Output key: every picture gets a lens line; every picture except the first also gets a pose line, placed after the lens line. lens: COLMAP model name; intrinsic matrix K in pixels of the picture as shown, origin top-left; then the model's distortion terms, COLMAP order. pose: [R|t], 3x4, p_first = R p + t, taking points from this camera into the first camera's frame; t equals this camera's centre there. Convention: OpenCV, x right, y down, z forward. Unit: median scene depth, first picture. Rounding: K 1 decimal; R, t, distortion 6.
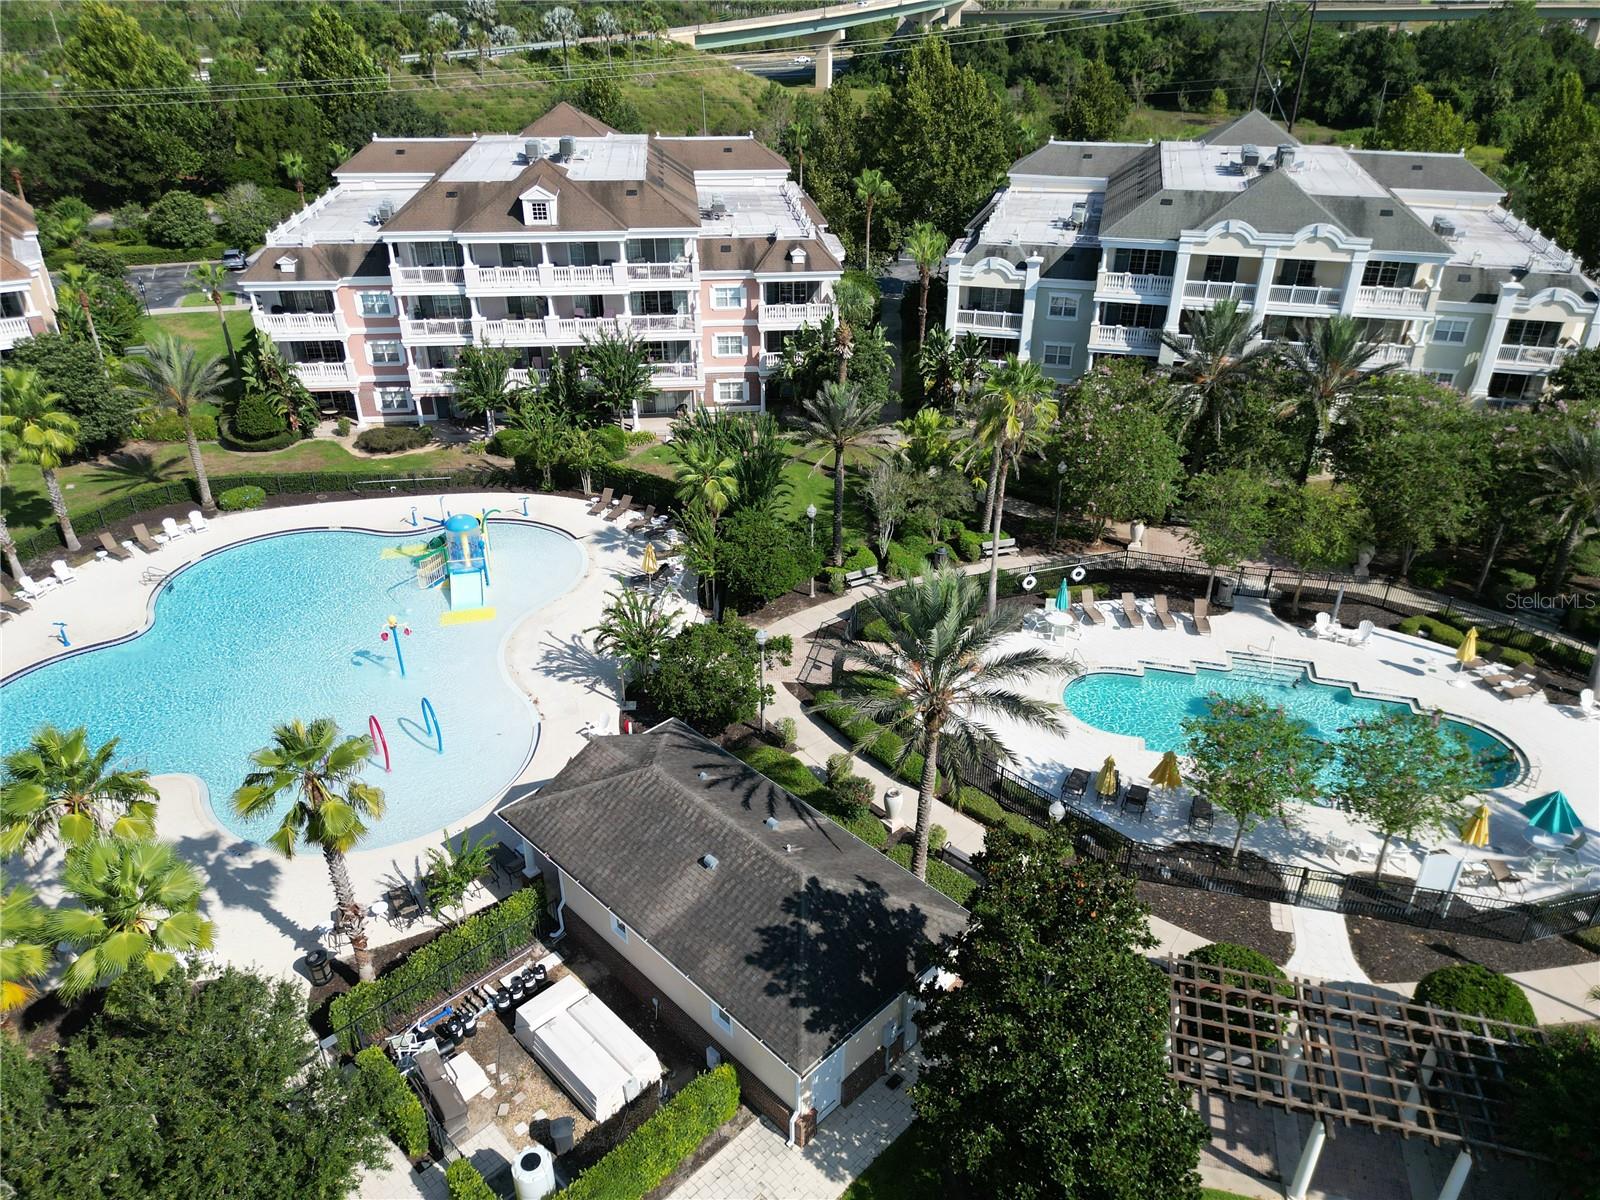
lens RADIAL K [[1104.7, 0, 808.1], [0, 1104.7, 609.3], [0, 0, 1]] dist [0.021028, -0.011228]
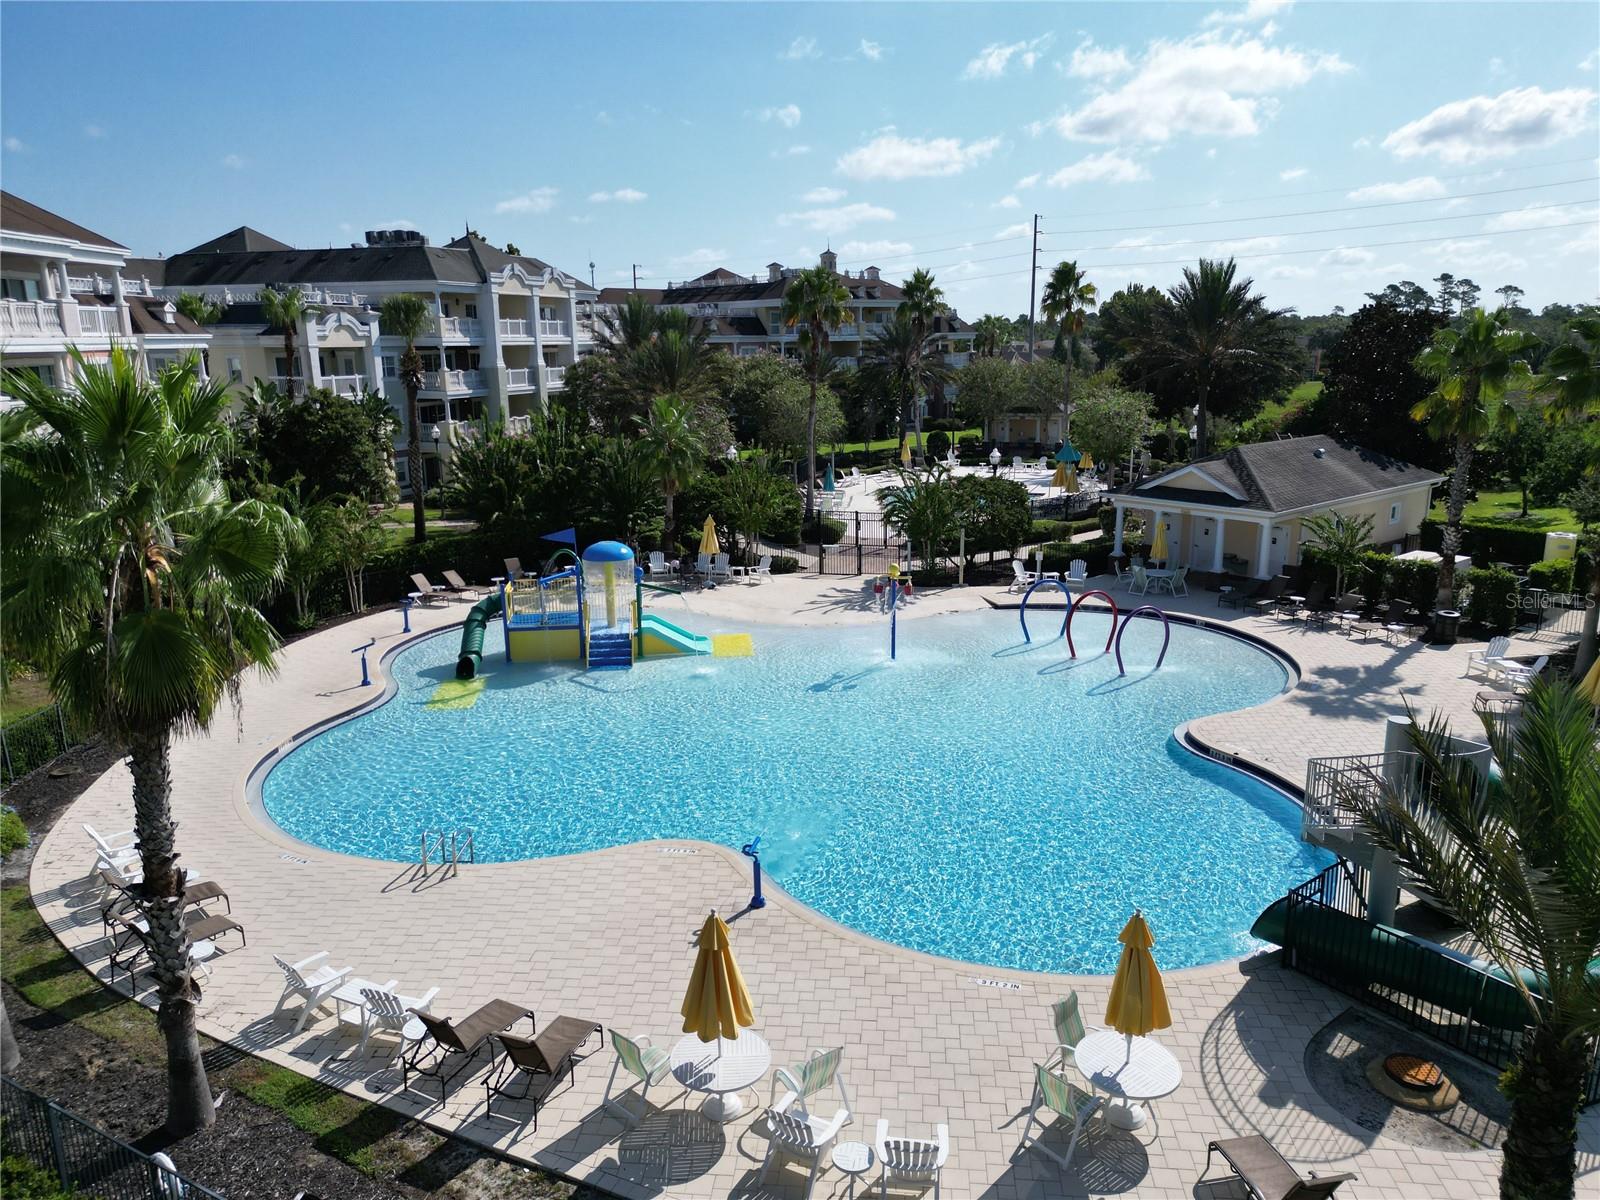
lens RADIAL K [[1104.7, 0, 798.5], [0, 1104.7, 601.5], [0, 0, 1]] dist [0.021028, -0.011228]
pose [[0.124501, -0.244932, 0.961513, -0.824534], [0.501161, 0.851880, 0.152112, -0.085625], [-0.856351, 0.462935, 0.228810, 0.698649]]
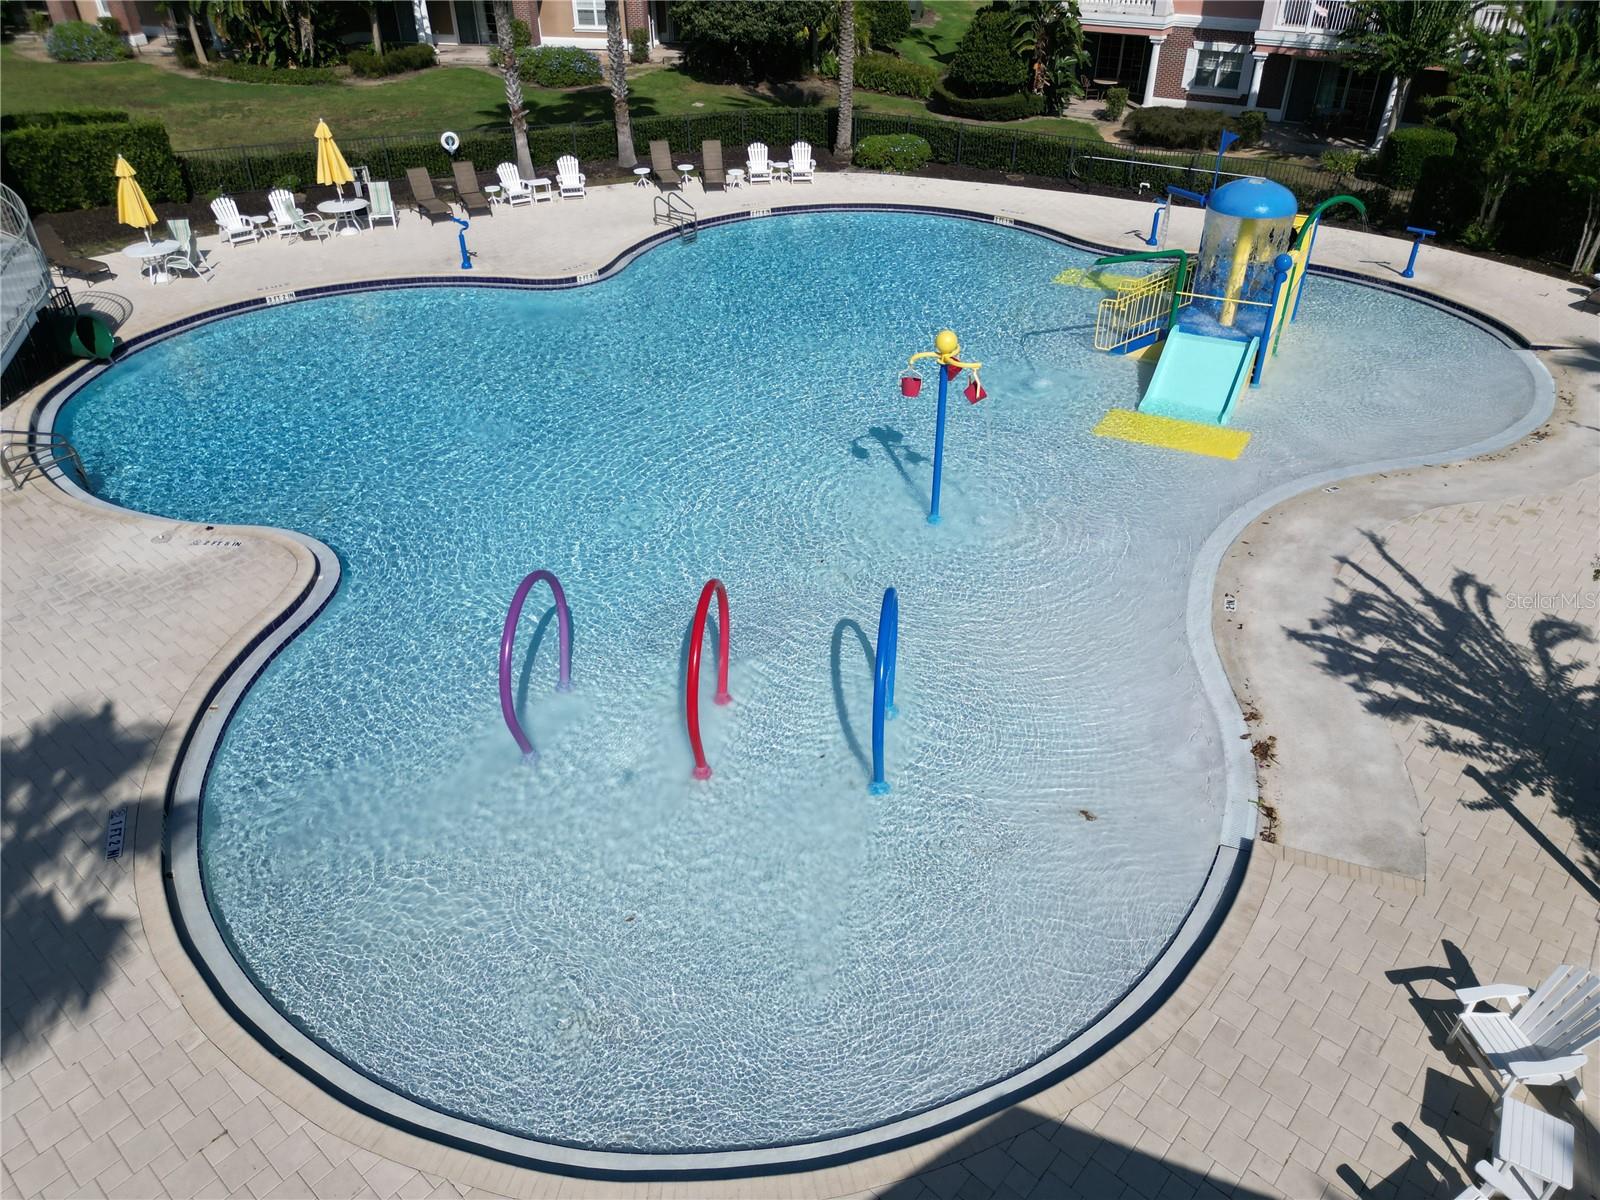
lens RADIAL K [[1104.7, 0, 796.9], [0, 1104.7, 605.5], [0, 0, 1]] dist [0.021028, -0.011228]
pose [[0.738431, 0.364754, -0.567164, -0.145548], [-0.318683, 0.929993, 0.183180, 0.028156], [0.594274, 0.045479, 0.802976, 0.547328]]
